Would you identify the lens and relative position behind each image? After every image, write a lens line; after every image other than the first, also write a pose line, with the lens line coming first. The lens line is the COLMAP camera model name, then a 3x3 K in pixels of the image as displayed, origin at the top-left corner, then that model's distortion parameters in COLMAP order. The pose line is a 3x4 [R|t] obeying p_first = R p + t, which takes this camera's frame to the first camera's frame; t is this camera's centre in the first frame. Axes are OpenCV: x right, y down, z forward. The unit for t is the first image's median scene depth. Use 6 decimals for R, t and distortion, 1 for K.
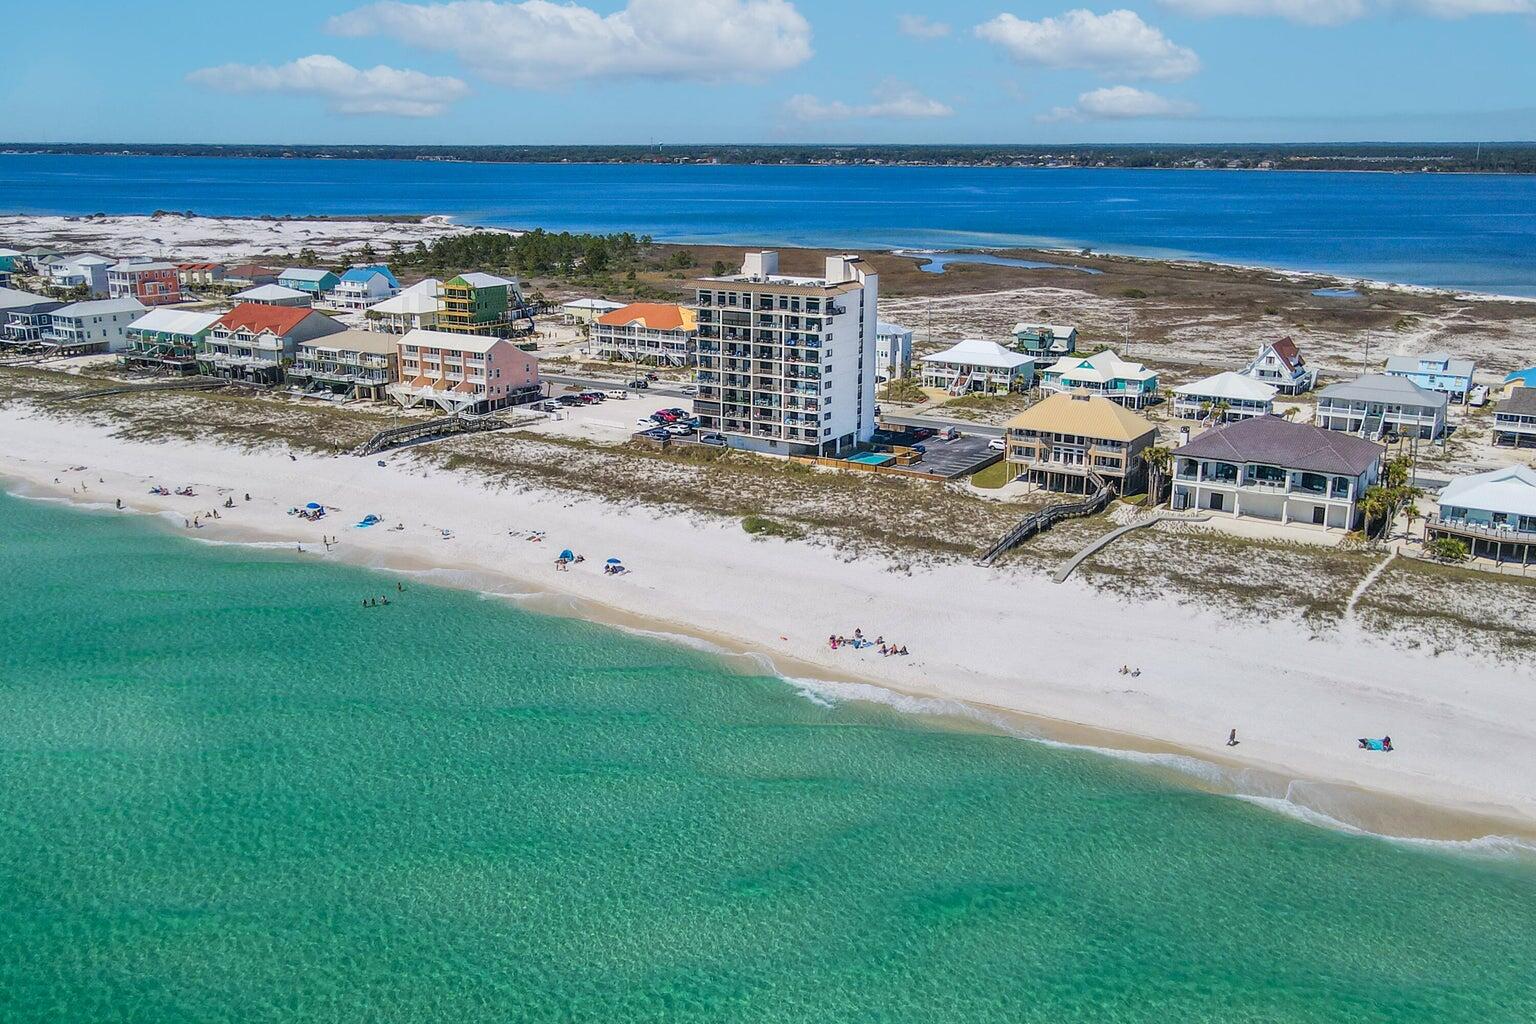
lens RADIAL K [[1272.4, 0, 756.9], [0, 1272.4, 513.3], [0, 0, 1]] dist [-0.008989, 0.023272]
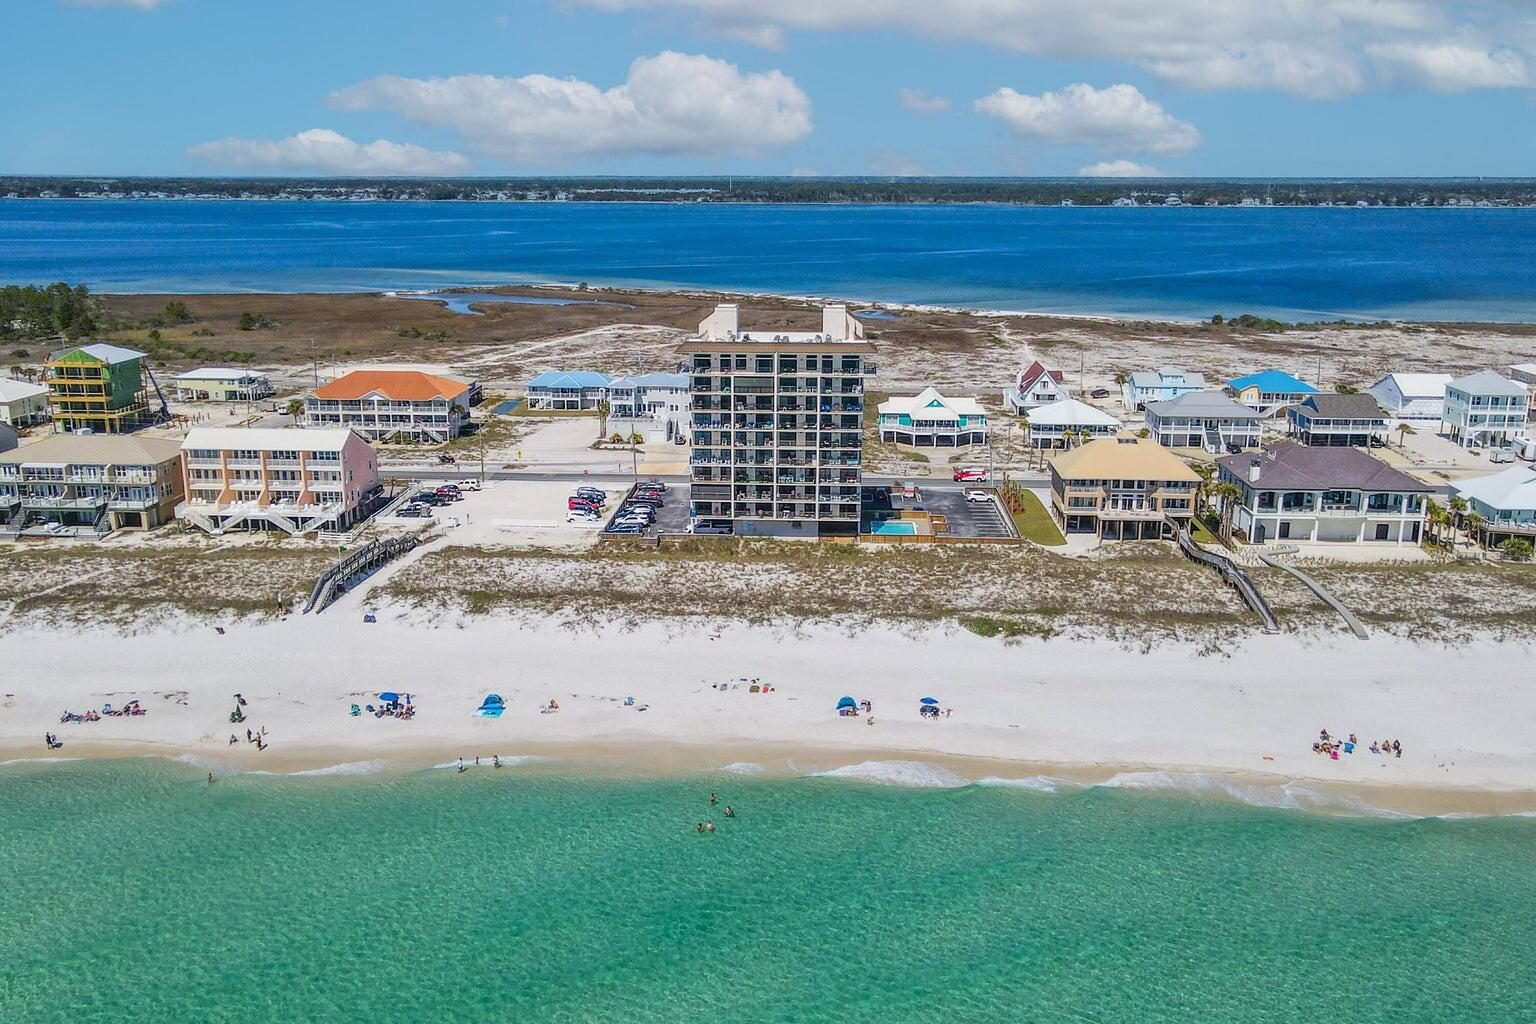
lens RADIAL K [[1272.4, 0, 723.7], [0, 1272.4, 528.3], [0, 0, 1]] dist [-0.008989, 0.023272]
pose [[0.883732, -0.123215, 0.451482, -0.438715], [0.129091, 0.991471, 0.017903, -0.077140], [-0.449838, 0.042460, 0.892100, 0.258173]]
